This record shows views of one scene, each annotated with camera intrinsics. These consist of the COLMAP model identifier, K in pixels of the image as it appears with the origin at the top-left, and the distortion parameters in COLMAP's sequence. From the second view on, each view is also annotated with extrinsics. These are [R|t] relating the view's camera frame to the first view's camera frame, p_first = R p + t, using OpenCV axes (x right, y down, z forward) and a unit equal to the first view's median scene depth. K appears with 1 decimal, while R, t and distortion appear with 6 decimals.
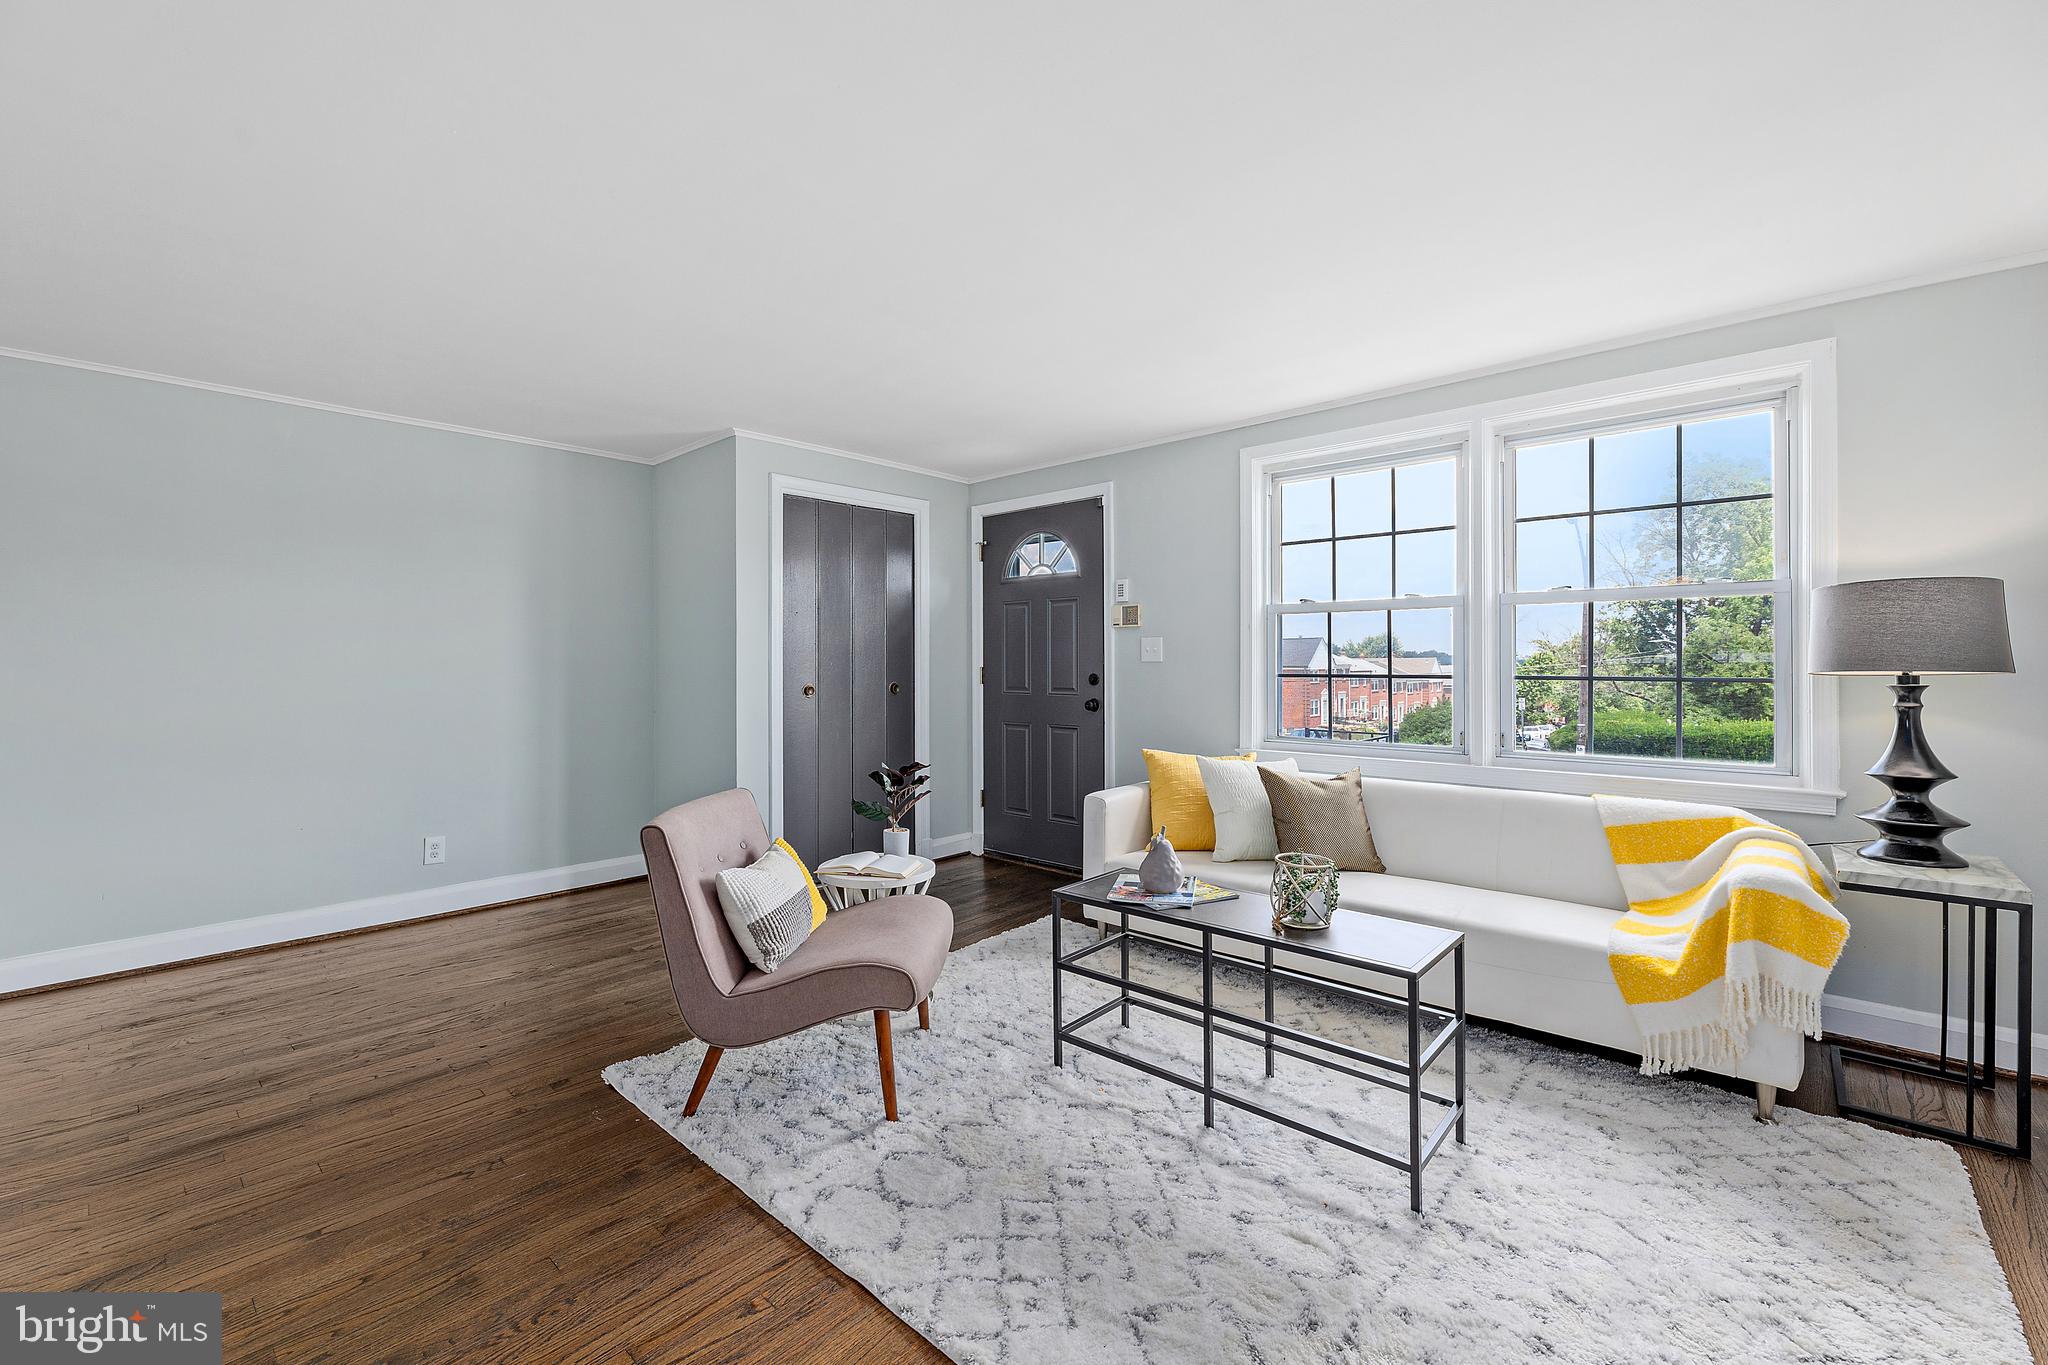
lens RADIAL K [[841.7, 0, 1022.6], [0, 841.7, 662.3], [0, 0, 1]] dist [0.002258, -0.000341]
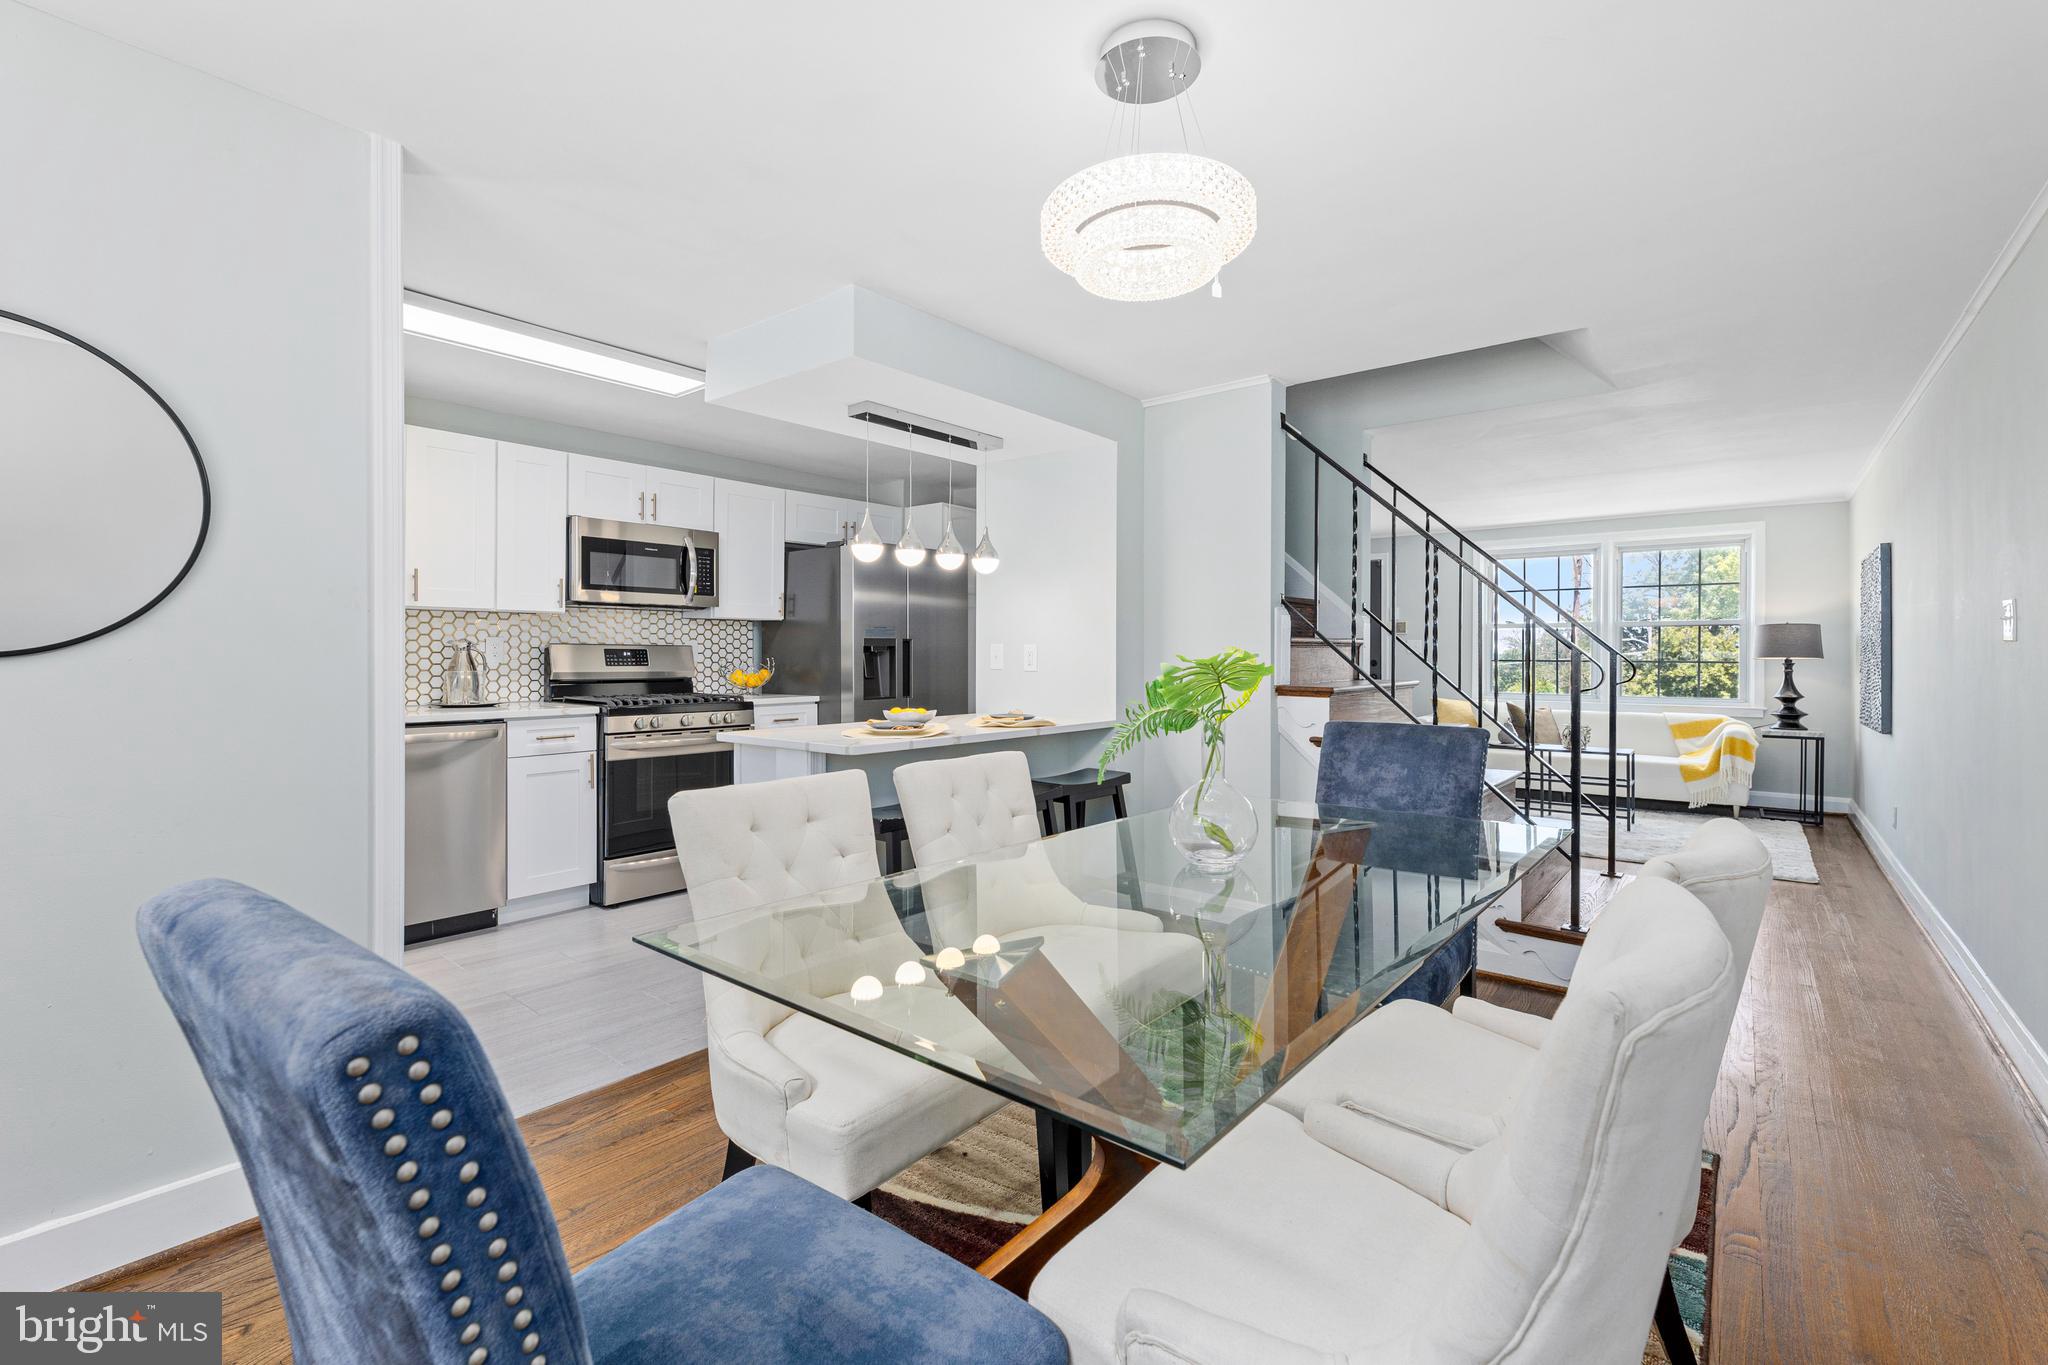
lens RADIAL K [[841.7, 0, 1059.1], [0, 841.7, 666.1], [0, 0, 1]] dist [0.002258, -0.000341]
pose [[0.998063, 0.005294, 0.061979, -1.392008], [-0.005845, 0.999945, 0.008709, 0.027919], [-0.061929, -0.009054, 0.998039, -1.492262]]
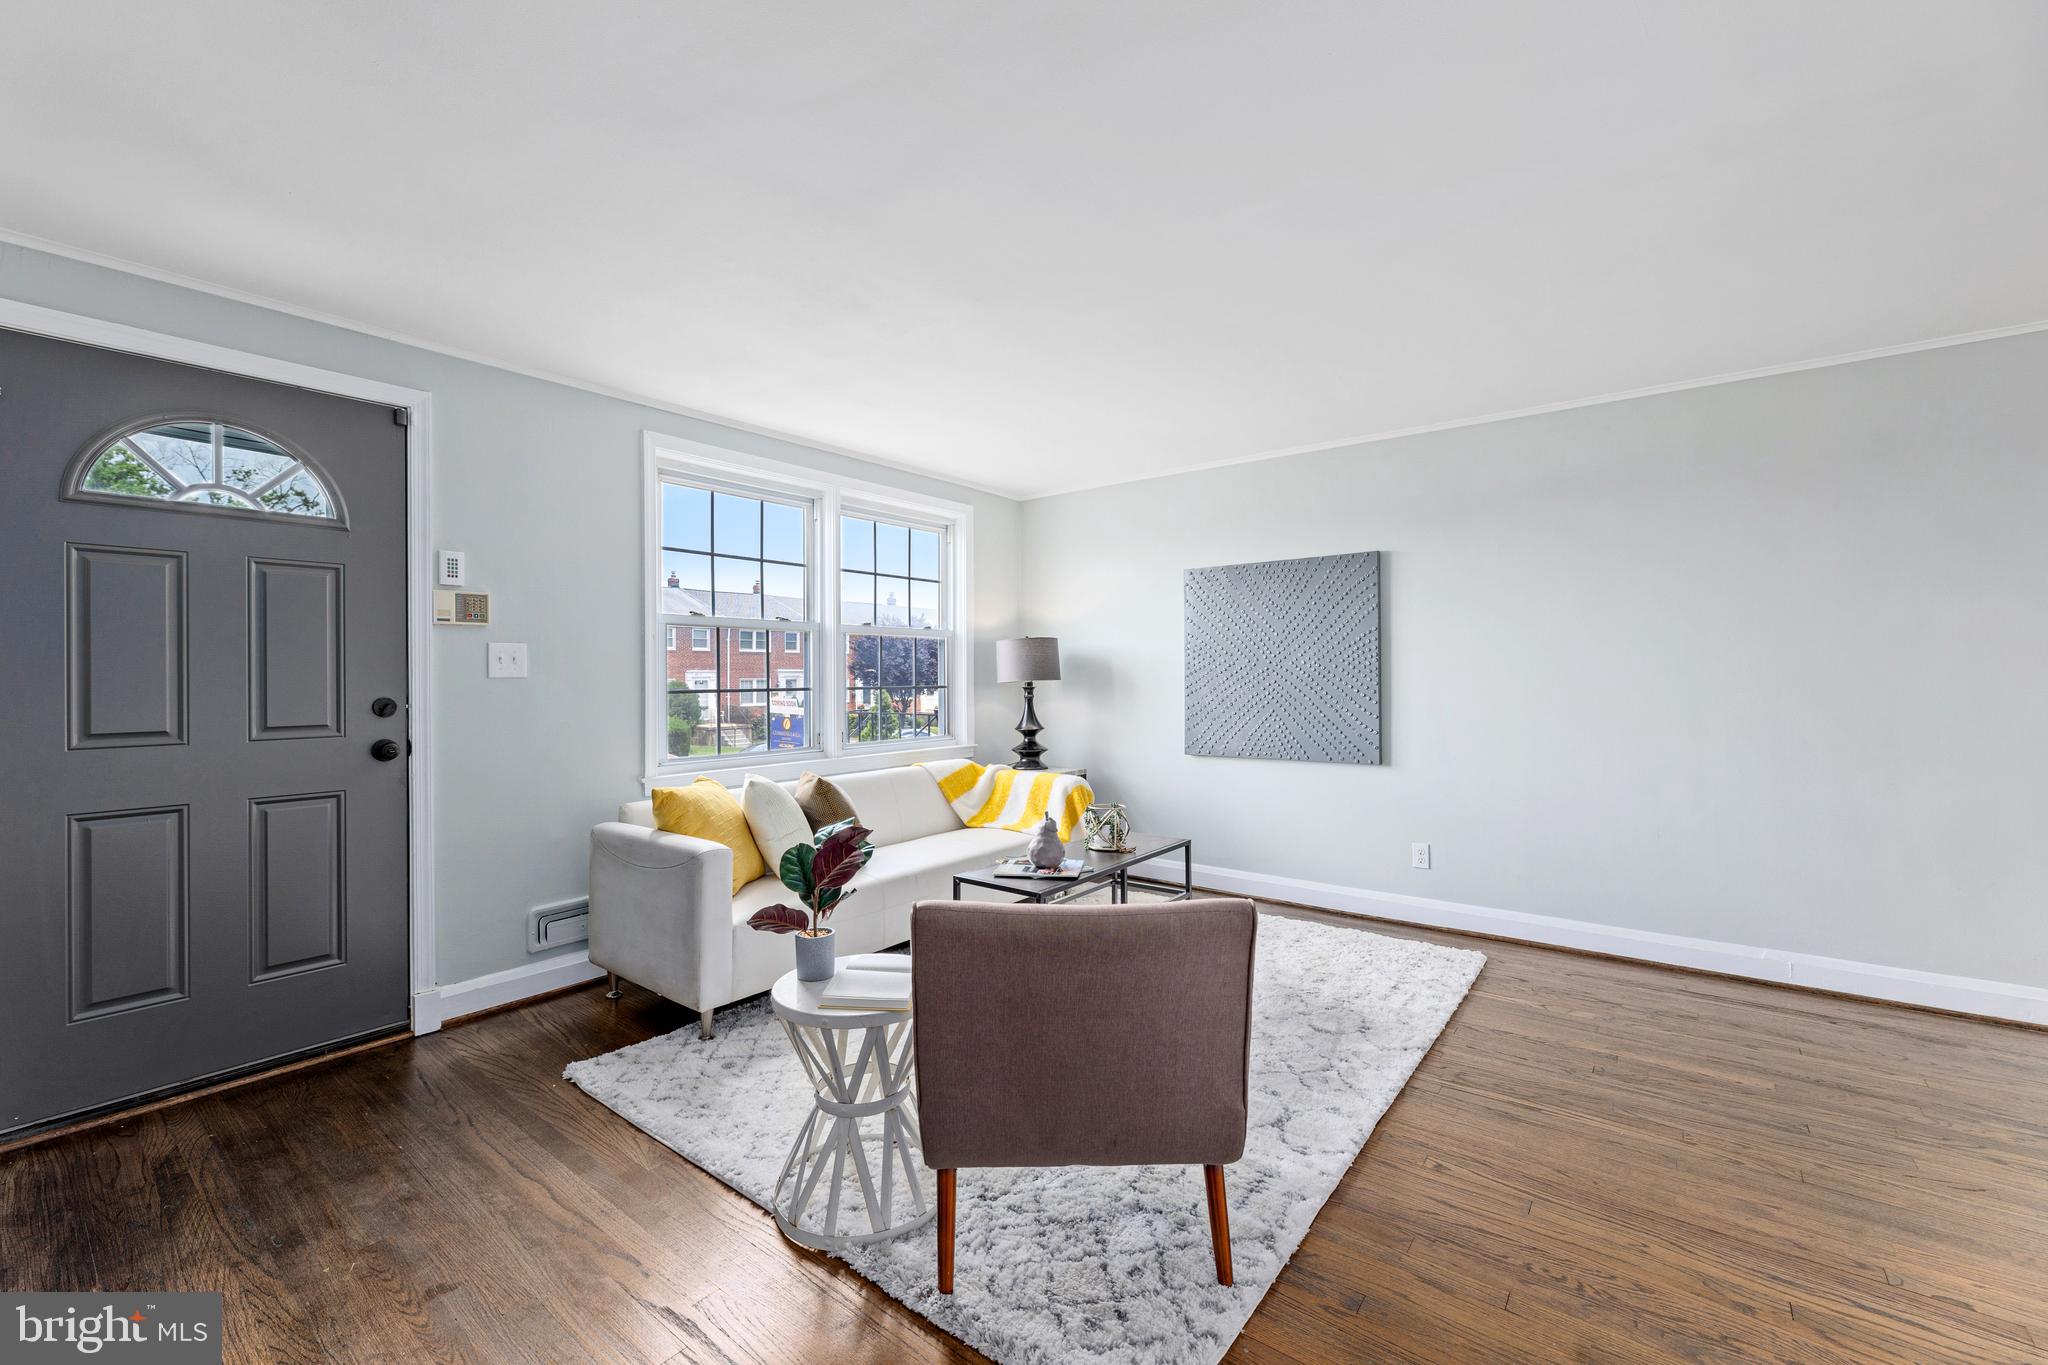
lens RADIAL K [[841.7, 0, 1008.1], [0, 841.7, 674.2], [0, 0, 1]] dist [0.002258, -0.000341]
pose [[-0.054739, 0.001748, 0.998499, -1.074359], [0.001859, 0.999997, -0.001648, -0.003088], [-0.998499, 0.001766, -0.054742, 1.169900]]
